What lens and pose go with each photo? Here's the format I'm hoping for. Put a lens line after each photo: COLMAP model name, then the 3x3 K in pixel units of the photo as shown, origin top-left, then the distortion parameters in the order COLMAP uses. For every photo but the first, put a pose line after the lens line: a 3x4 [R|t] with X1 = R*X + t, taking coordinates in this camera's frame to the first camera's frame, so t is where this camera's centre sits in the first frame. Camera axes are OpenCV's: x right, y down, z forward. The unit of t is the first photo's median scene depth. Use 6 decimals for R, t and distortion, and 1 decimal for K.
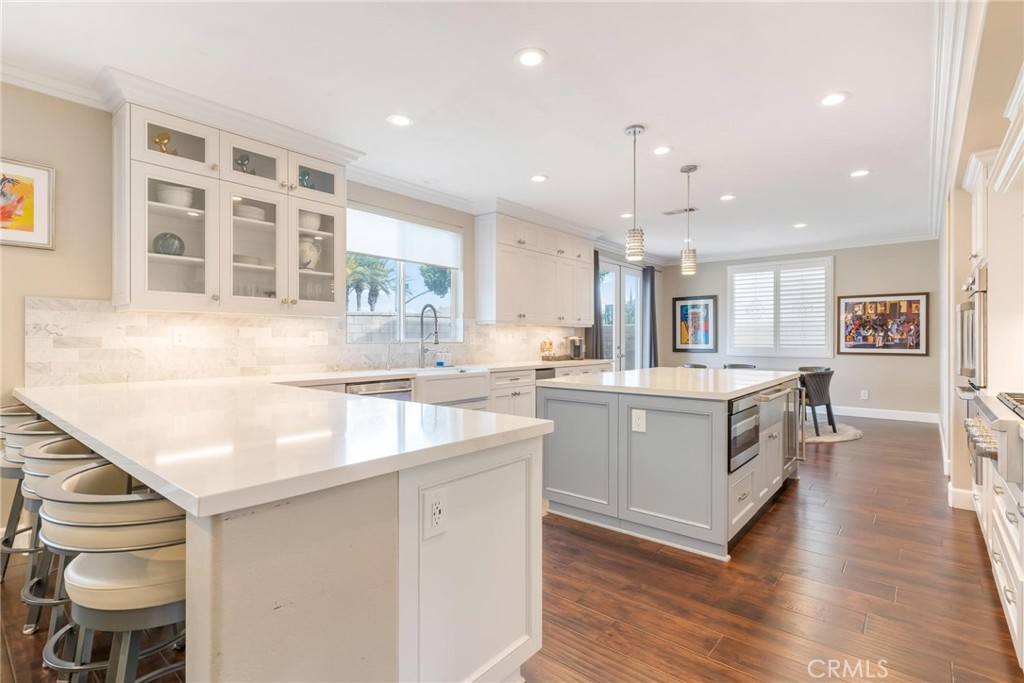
lens RADIAL K [[489.6, 0, 512.0], [0, 489.6, 338.3], [0, 0, 1]] dist [0.000779, 0.000130]
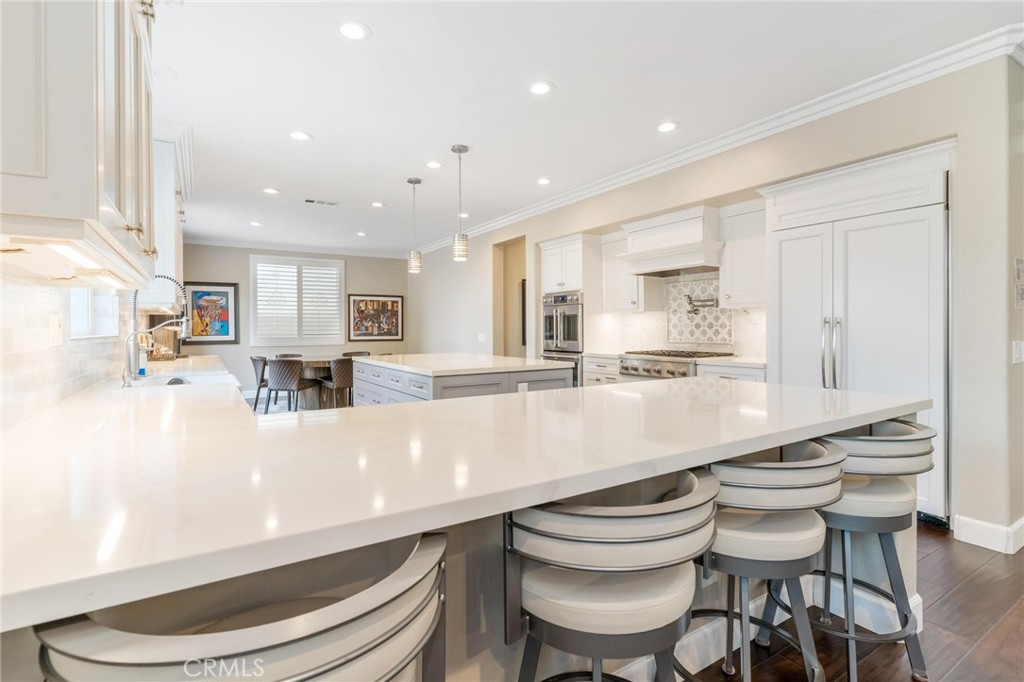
lens RADIAL K [[489.6, 0, 512.0], [0, 489.6, 337.8], [0, 0, 1]] dist [0.000779, 0.000130]
pose [[0.299711, -0.021874, 0.953779, -0.407397], [0.004789, 0.999759, 0.021424, -0.000902], [-0.954018, -0.001854, 0.299743, 0.264736]]
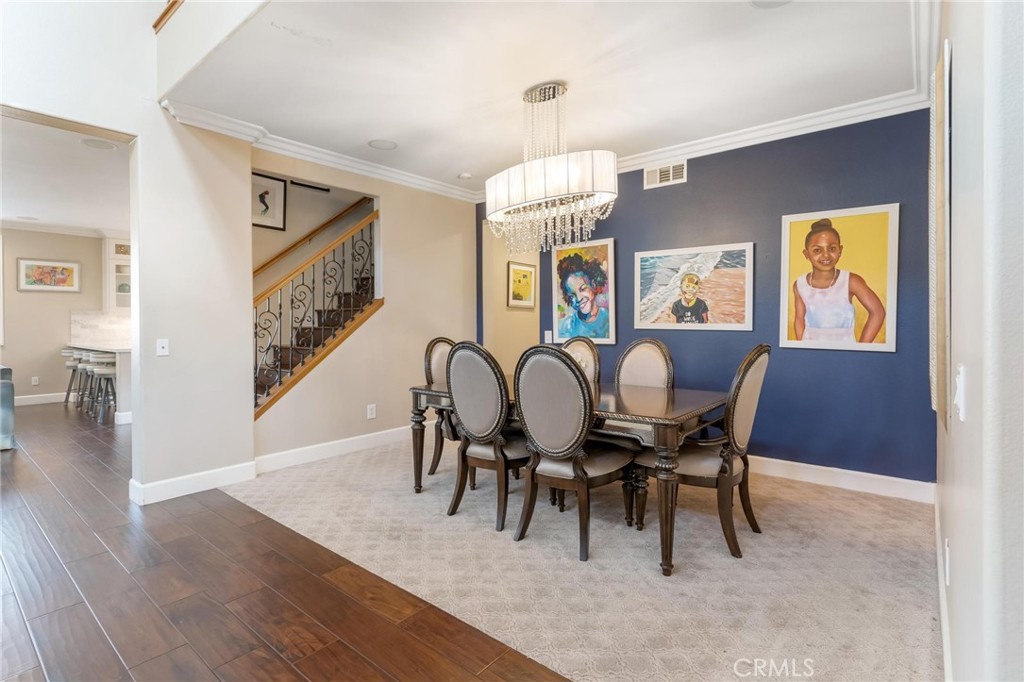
lens RADIAL K [[497.6, 0, 512.3], [0, 497.6, 328.9], [0, 0, 1]] dist [-0.000794, -0.000258]
pose [[0.999940, -0.004307, 0.010066, 0.578804], [0.004215, 0.999949, 0.009157, 0.002141], [-0.010105, -0.009114, 0.999907, -0.721813]]
